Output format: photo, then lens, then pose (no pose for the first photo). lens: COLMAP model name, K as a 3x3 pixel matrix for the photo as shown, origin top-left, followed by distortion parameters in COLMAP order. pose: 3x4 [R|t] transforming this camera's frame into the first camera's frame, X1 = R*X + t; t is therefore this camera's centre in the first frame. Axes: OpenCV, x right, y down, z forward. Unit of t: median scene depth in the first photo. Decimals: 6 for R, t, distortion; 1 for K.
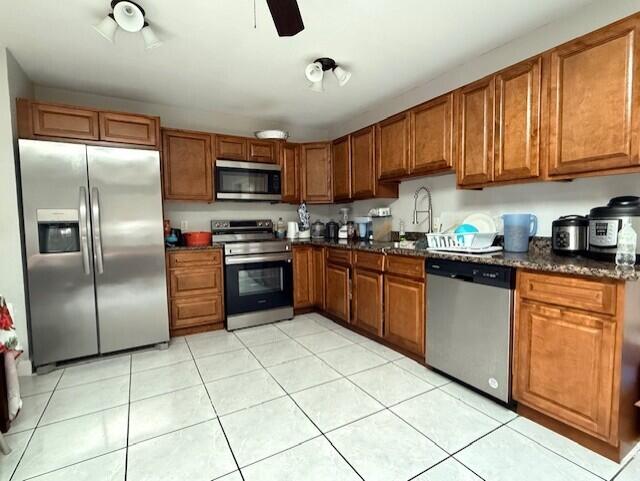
lens RADIAL K [[311.0, 0, 321.7], [0, 311.0, 240.4], [0, 0, 1]] dist [0.002512, 0.000298]
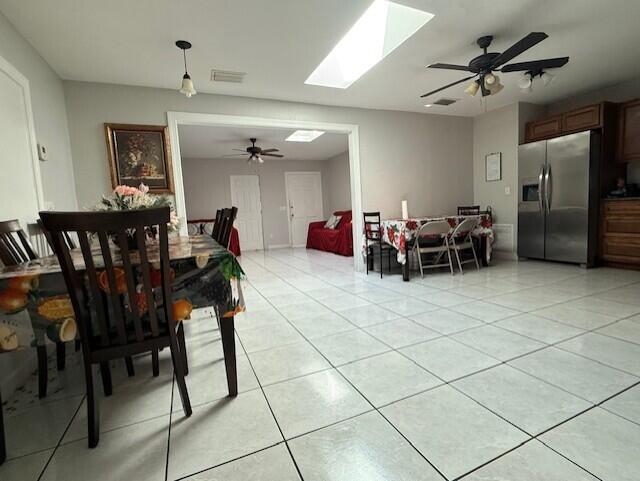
lens RADIAL K [[311.0, 0, 321.0], [0, 311.0, 240.7], [0, 0, 1]] dist [0.002512, 0.000298]
pose [[-0.122694, 0.114923, -0.985768, 1.128977], [-0.008799, 0.993108, 0.116874, 0.063354], [0.992405, 0.023013, -0.120838, -0.041145]]
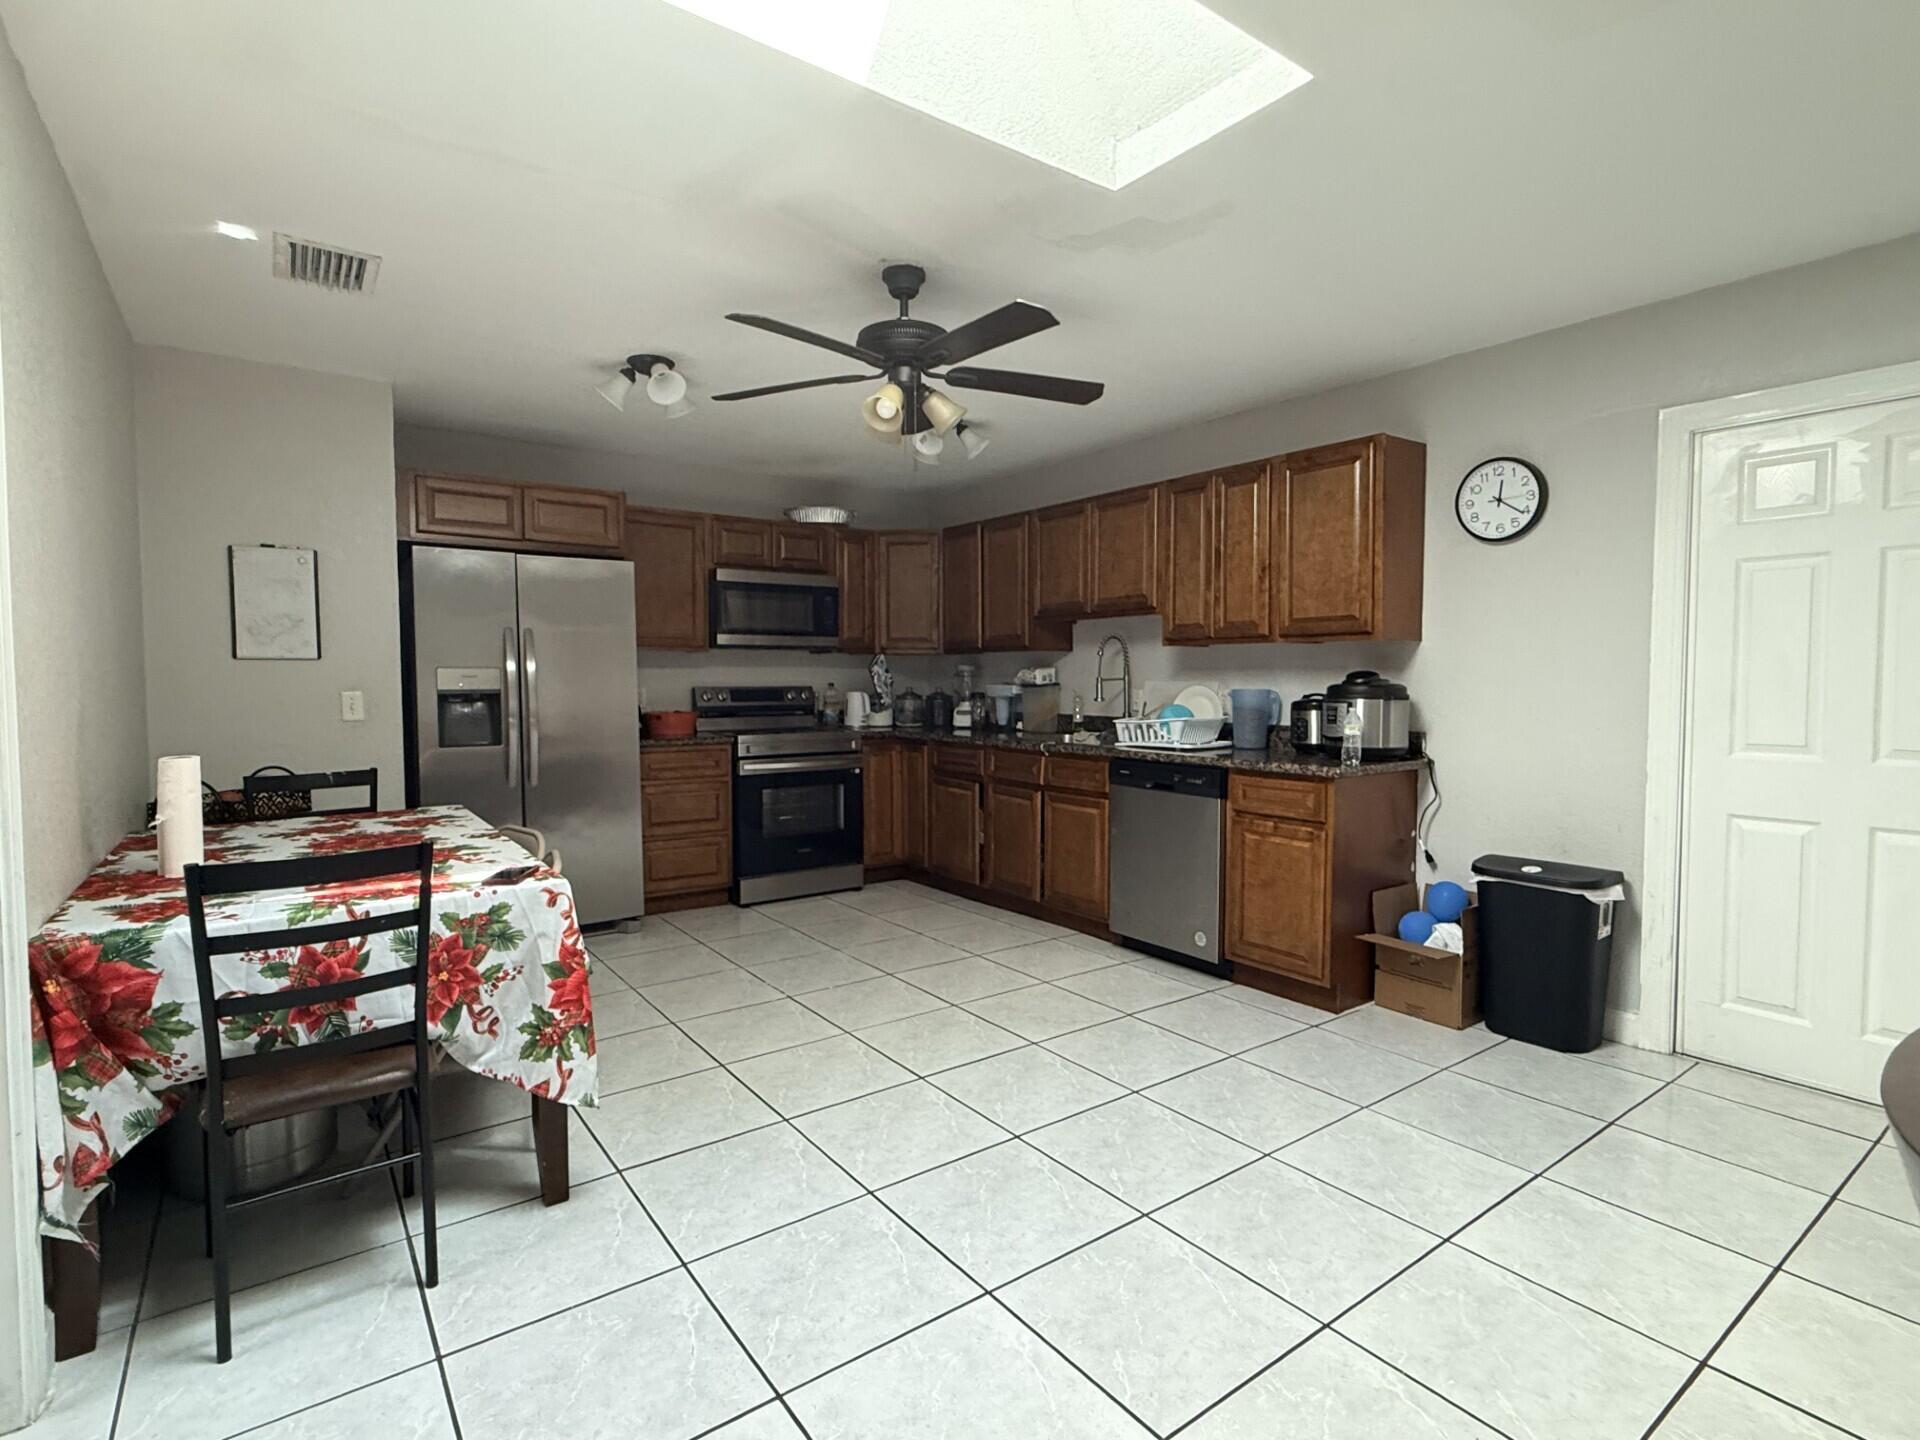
lens RADIAL K [[932.9, 0, 956.8], [0, 932.9, 719.8], [0, 0, 1]] dist [0.002512, 0.000298]
pose [[0.994731, 0.010230, 0.102004, -0.132929], [-0.008287, 0.999776, -0.019459, 0.016053], [-0.102181, 0.018511, 0.994594, -0.683453]]
